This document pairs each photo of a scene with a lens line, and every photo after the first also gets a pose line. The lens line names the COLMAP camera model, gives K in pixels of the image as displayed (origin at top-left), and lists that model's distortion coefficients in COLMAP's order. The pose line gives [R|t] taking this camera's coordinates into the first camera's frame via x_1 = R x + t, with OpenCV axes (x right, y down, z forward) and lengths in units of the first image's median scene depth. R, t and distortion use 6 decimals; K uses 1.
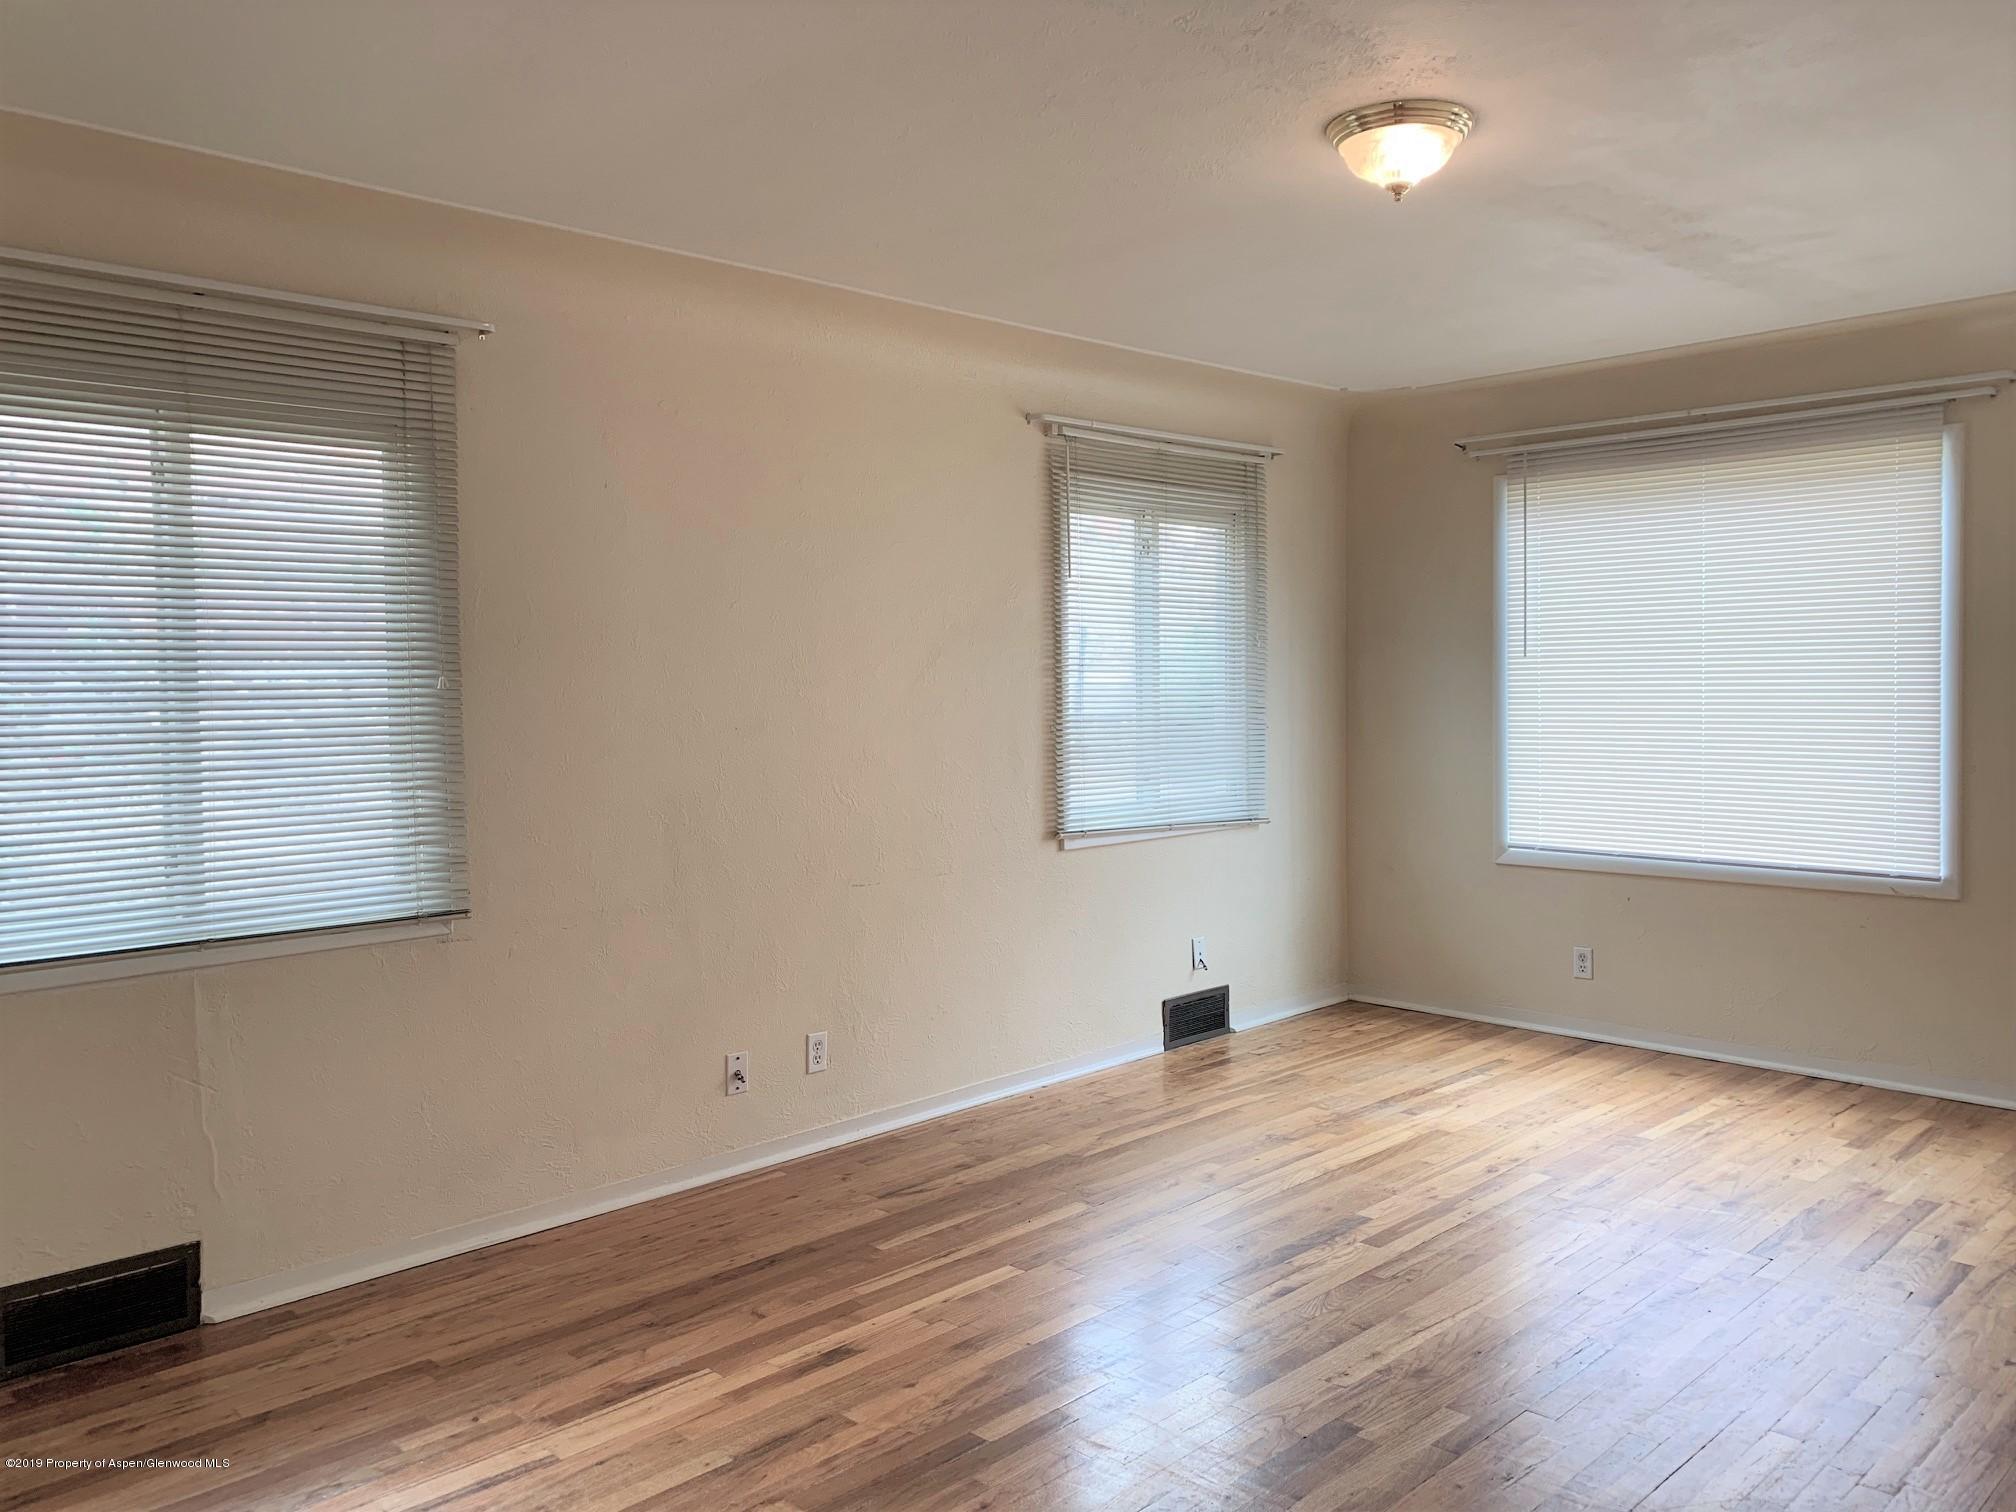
lens RADIAL K [[1574.4, 0, 977.9], [0, 1574.4, 739.3], [0, 0, 1]] dist [0.038897, -0.028785]
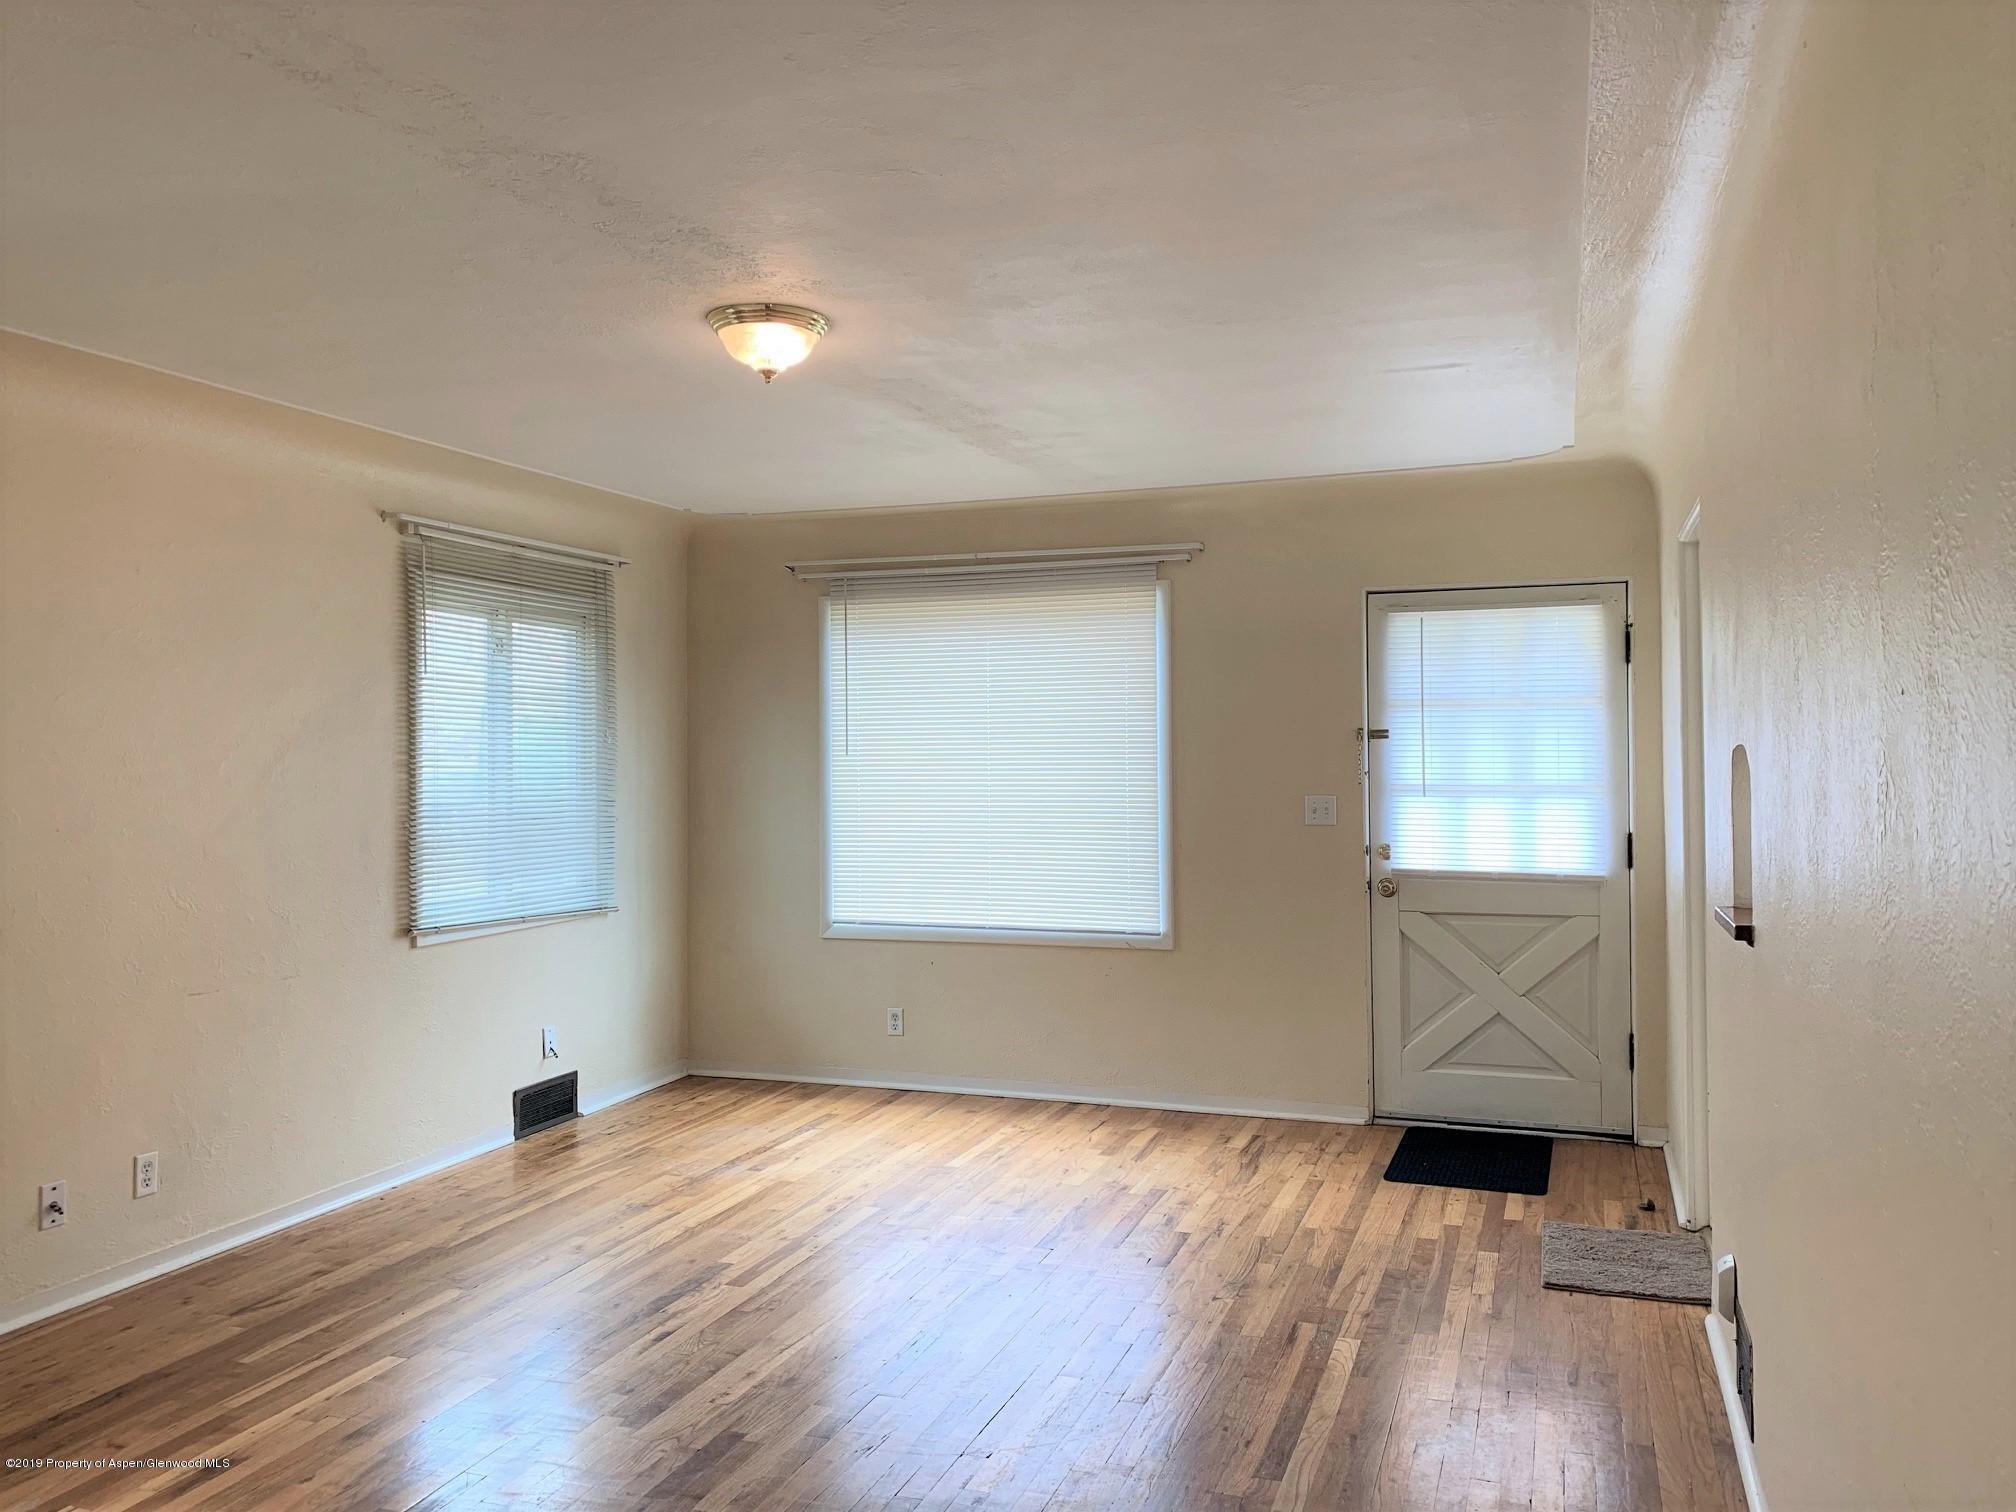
lens RADIAL K [[1574.4, 0, 977.9], [0, 1574.4, 739.3], [0, 0, 1]] dist [0.038897, -0.028785]
pose [[0.907148, 0.009304, 0.420710, -0.061318], [0.013754, 0.998566, -0.051741, -0.004232], [-0.420588, 0.052723, 0.905719, -0.090238]]
